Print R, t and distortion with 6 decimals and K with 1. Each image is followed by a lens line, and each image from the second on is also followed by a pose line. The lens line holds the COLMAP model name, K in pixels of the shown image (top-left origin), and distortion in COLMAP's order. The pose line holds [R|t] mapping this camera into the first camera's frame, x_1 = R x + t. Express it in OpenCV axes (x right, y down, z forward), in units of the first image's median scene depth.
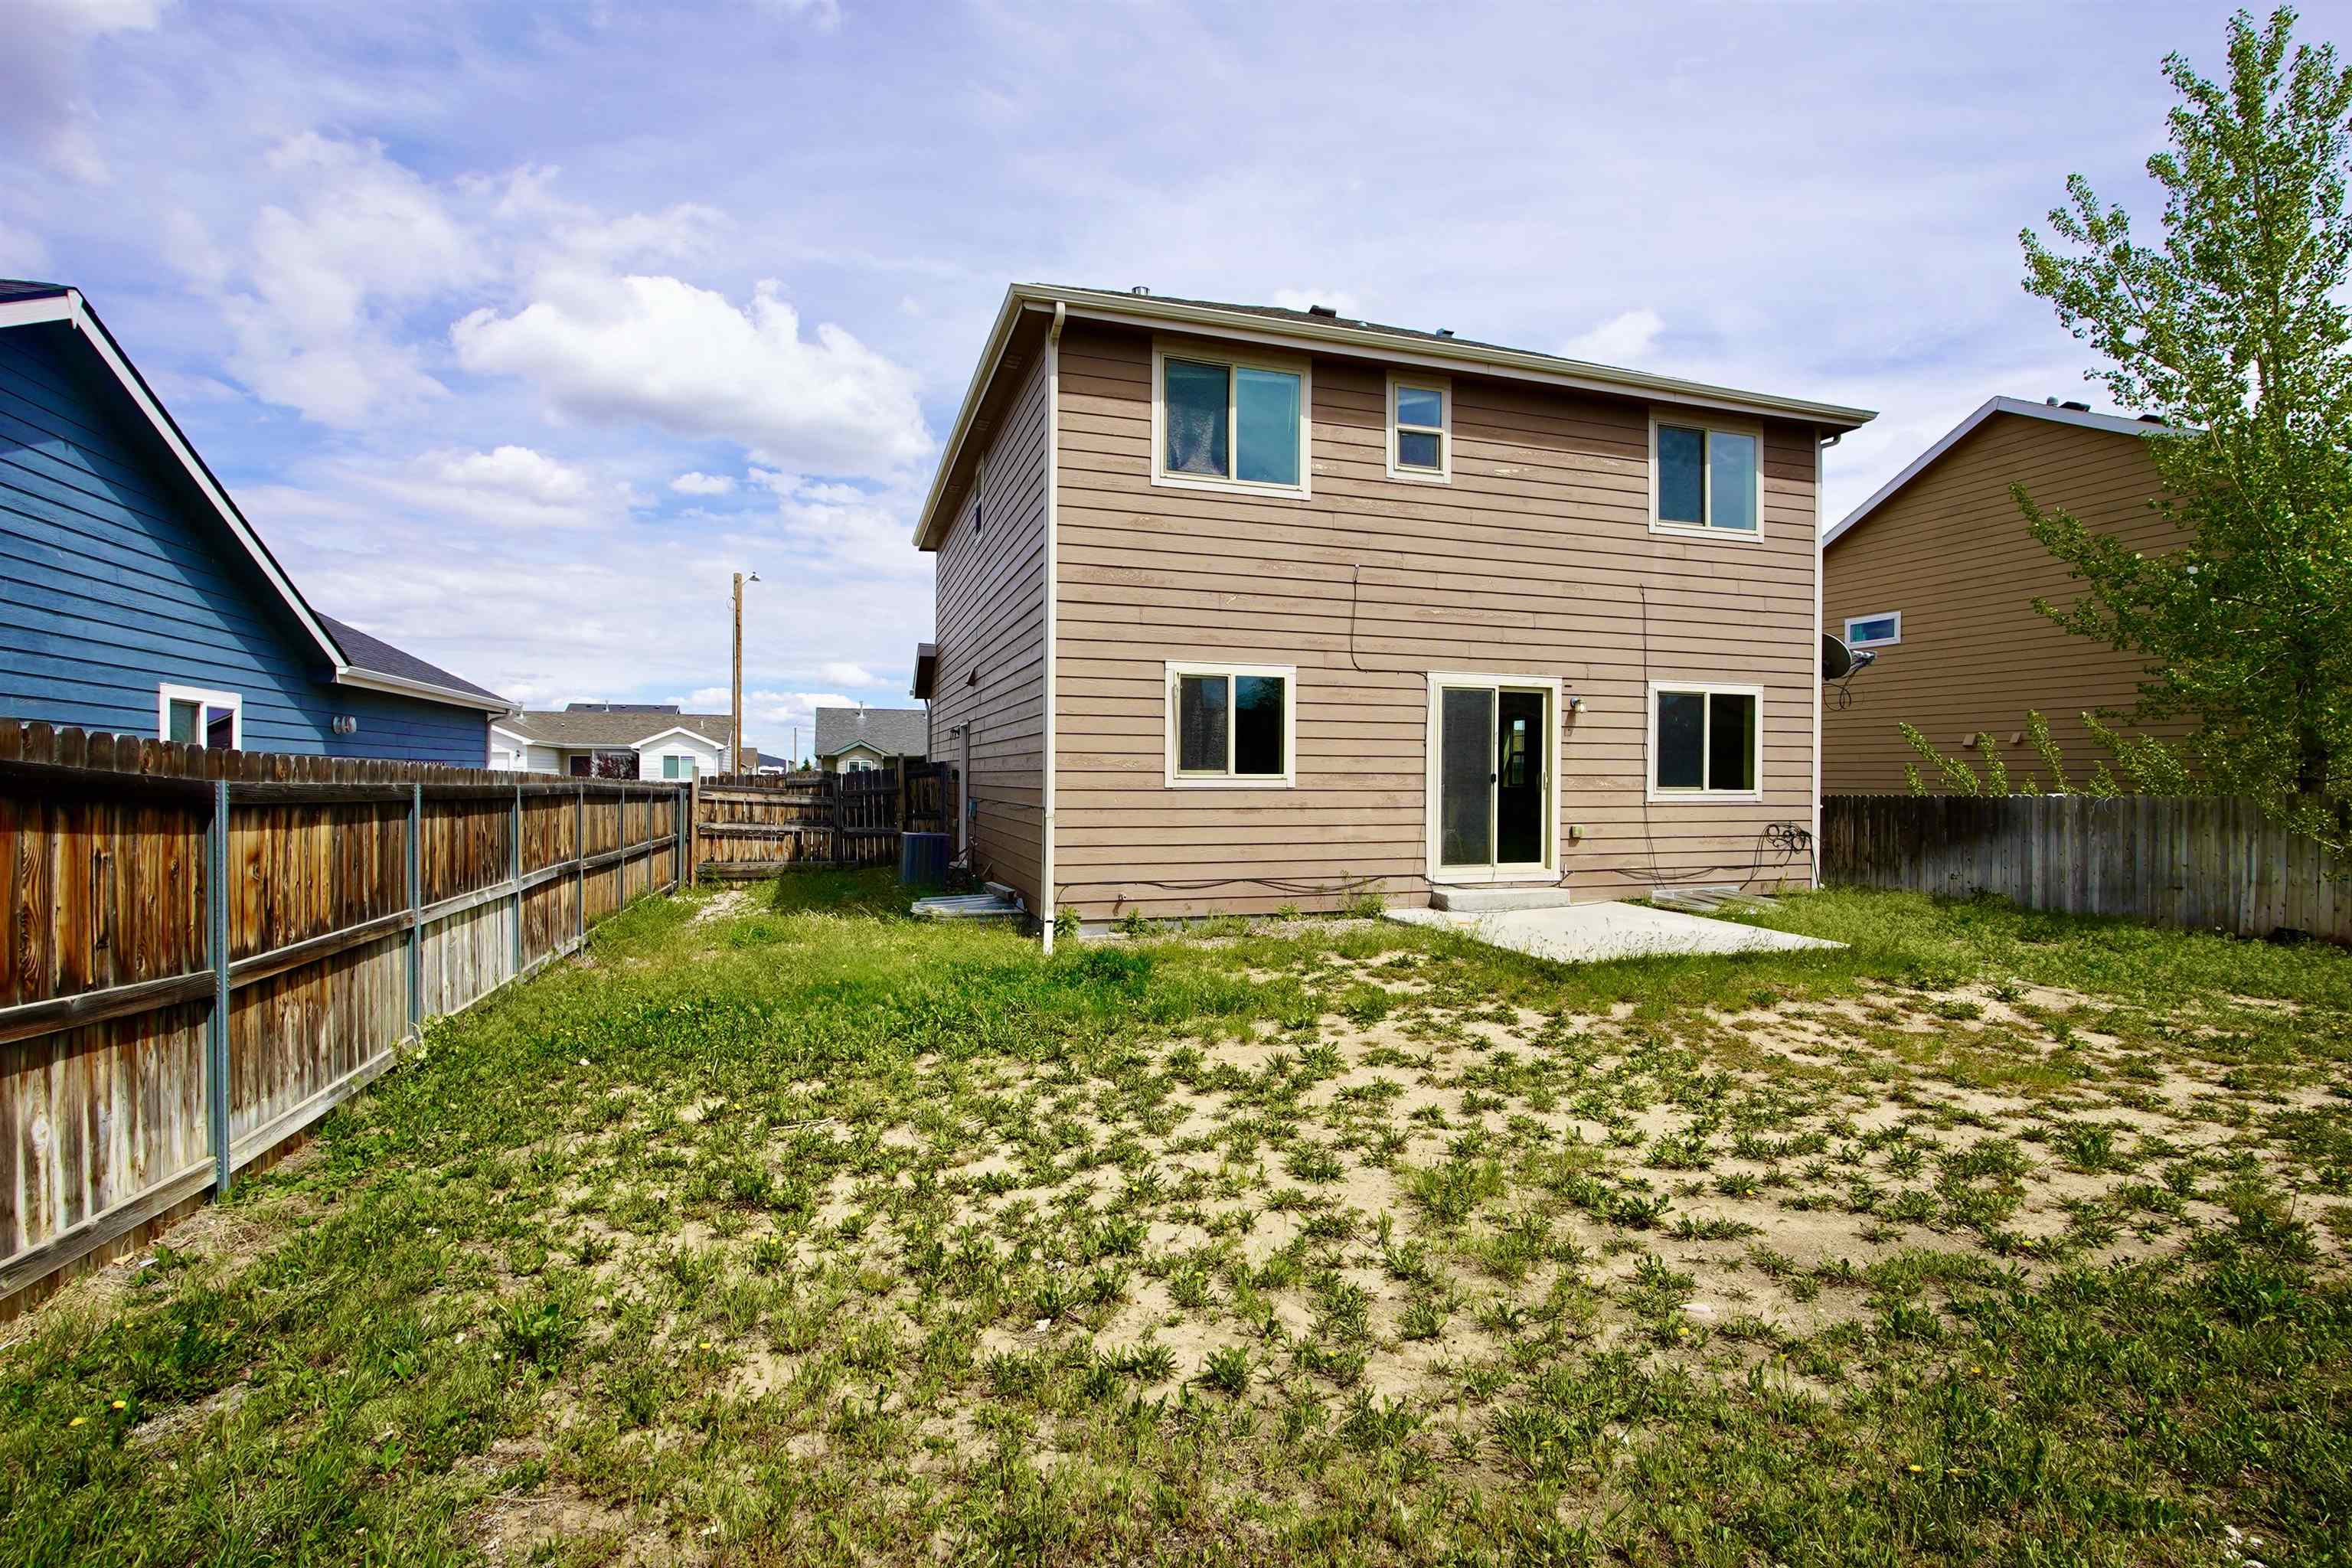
lens RADIAL K [[985.4, 0, 1176.4], [0, 985.4, 758.9], [0, 0, 1]] dist [0.001871, -0.010803]
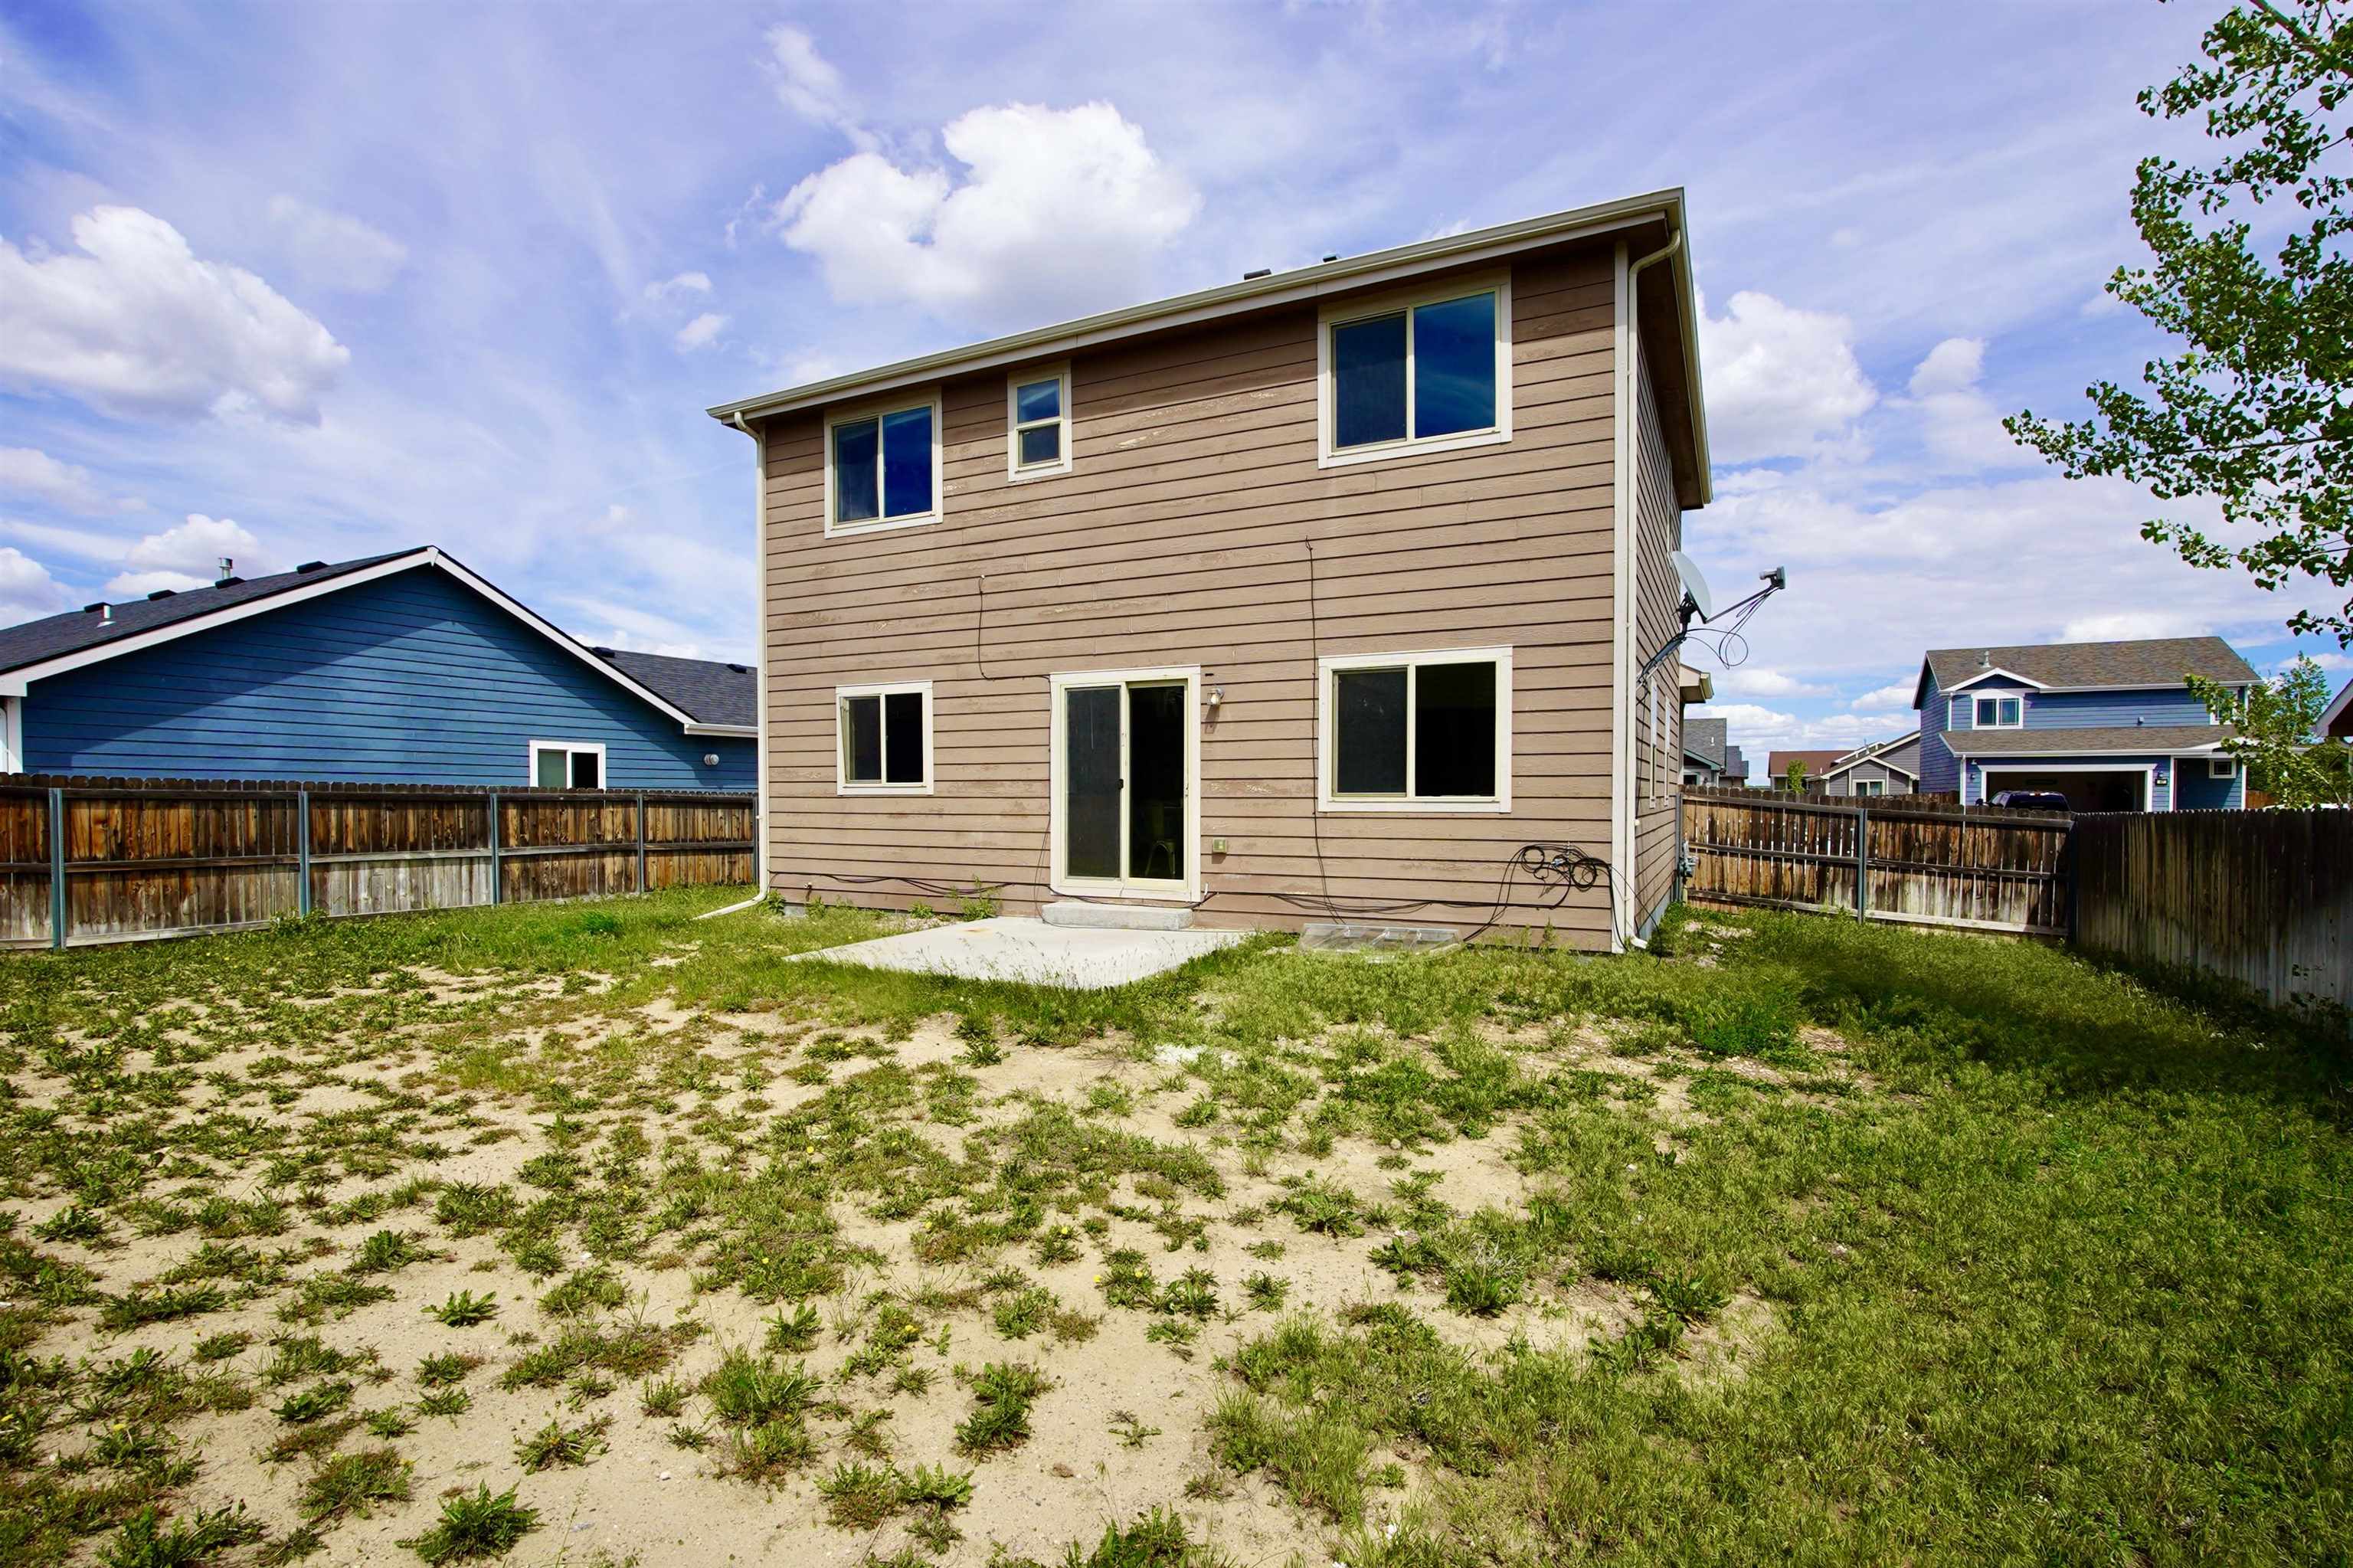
lens RADIAL K [[1086.8, 0, 1167.1], [0, 1086.8, 791.7], [0, 0, 1]] dist [-0.025791, 0.013418]
pose [[0.722861, -0.005826, -0.690969, 1.059367], [0.020004, 0.999722, 0.012499, 0.015266], [0.690704, -0.022857, 0.722776, 0.307580]]
